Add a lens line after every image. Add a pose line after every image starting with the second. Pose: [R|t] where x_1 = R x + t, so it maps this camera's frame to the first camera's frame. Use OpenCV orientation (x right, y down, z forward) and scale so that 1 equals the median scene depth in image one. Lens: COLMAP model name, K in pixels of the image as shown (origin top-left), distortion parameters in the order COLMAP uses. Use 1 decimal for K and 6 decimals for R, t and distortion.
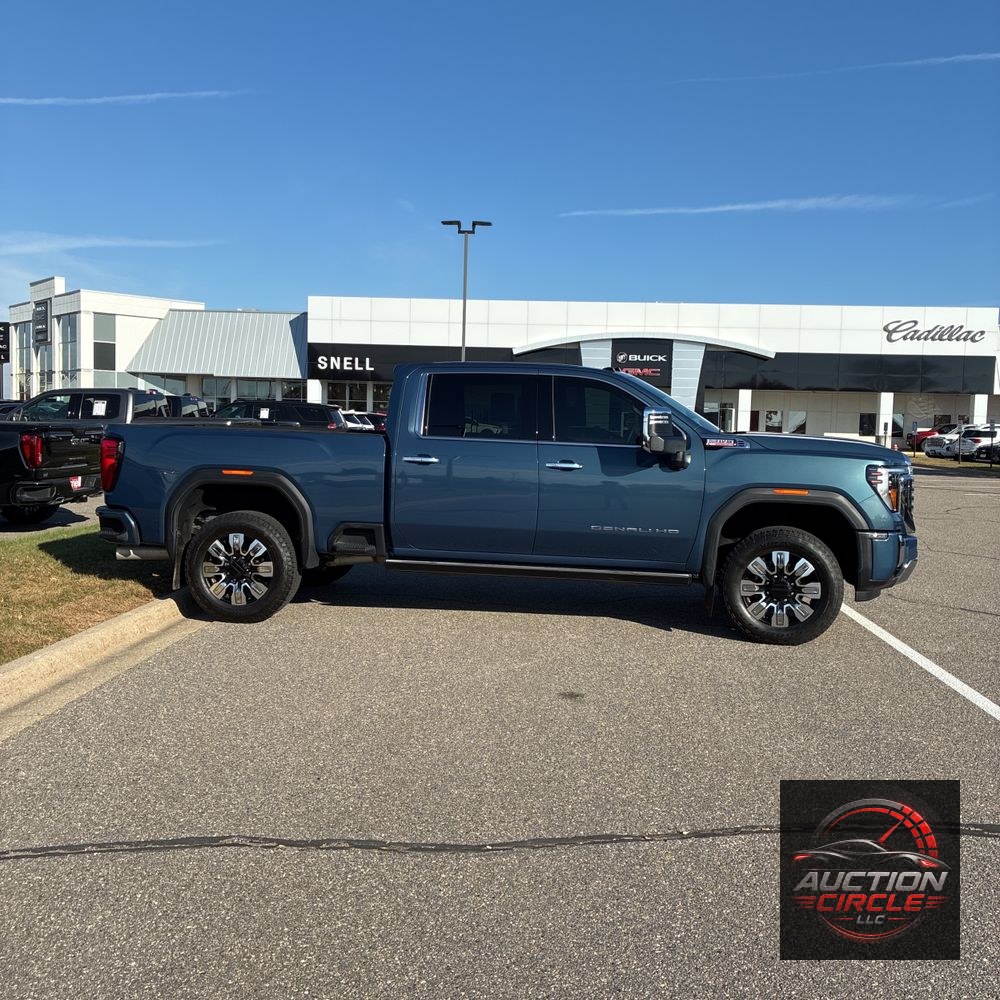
lens RADIAL K [[1034.4, 0, 496.7], [0, 1034.4, 489.0], [0, 0, 1]] dist [0.045443, -0.003301]
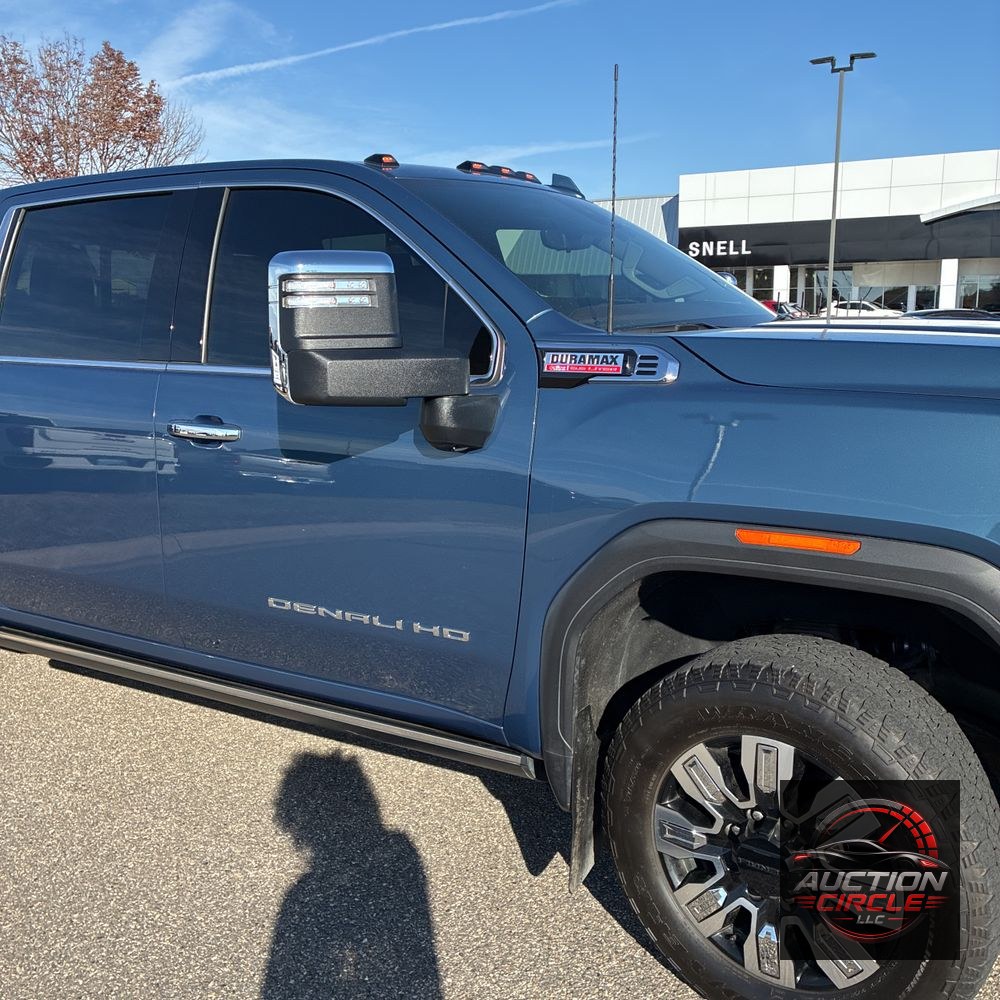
lens RADIAL K [[1008.3, 0, 502.8], [0, 1008.3, 513.2], [0, 0, 1]] dist [0.058397, -0.012669]
pose [[0.920878, 0.036995, -0.388092, 0.036767], [0.013080, 0.991995, 0.125597, -0.004545], [0.389632, -0.120735, 0.913023, 0.084836]]
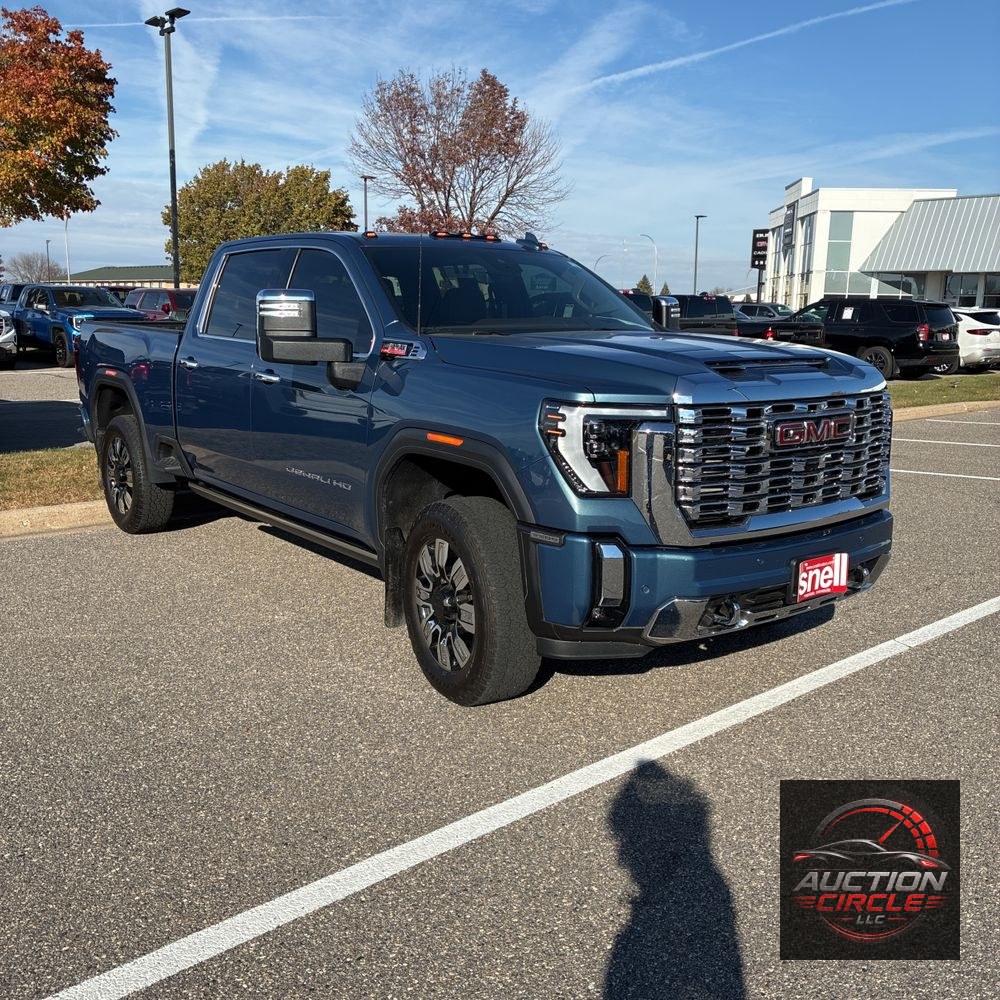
lens RADIAL K [[1034.4, 0, 496.7], [0, 1034.4, 489.0], [0, 0, 1]] dist [0.045443, -0.003301]
pose [[0.719266, 0.103737, -0.686946, 0.079989], [-0.040826, 0.993392, 0.107267, -0.003595], [0.693534, -0.049108, 0.718748, 0.072044]]
